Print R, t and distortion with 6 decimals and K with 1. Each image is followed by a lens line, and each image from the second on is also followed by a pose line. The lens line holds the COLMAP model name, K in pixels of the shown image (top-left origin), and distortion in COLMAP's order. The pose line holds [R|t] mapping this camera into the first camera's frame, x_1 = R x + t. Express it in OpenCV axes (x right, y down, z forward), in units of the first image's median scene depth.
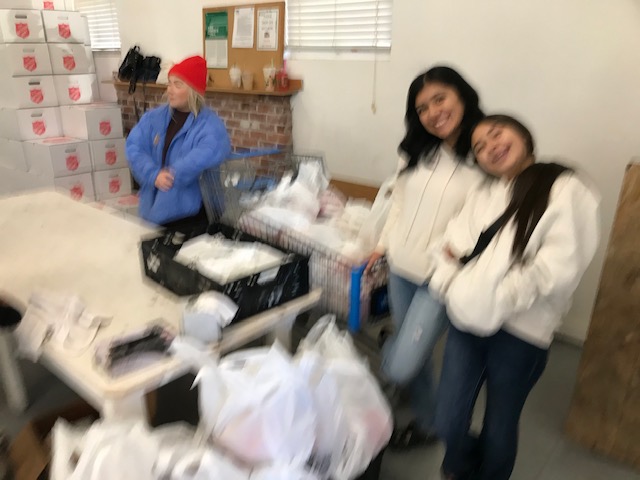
lens RADIAL K [[519.8, 0, 320.9], [0, 519.8, 240.4], [0, 0, 1]] dist [-0.001436, -0.004189]
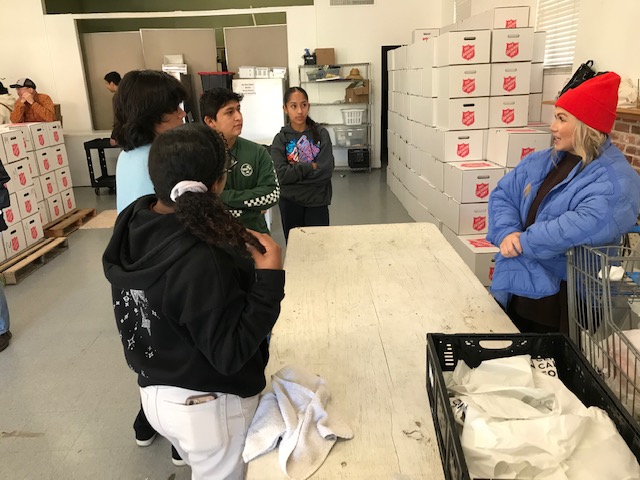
lens RADIAL K [[519.8, 0, 319.1], [0, 519.8, 239.7], [0, 0, 1]] dist [-0.001436, -0.004189]
pose [[0.662472, 0.184881, -0.725913, 0.020002], [-0.203902, 0.976979, 0.062743, -0.058706], [0.720802, 0.106450, 0.684918, 0.149717]]
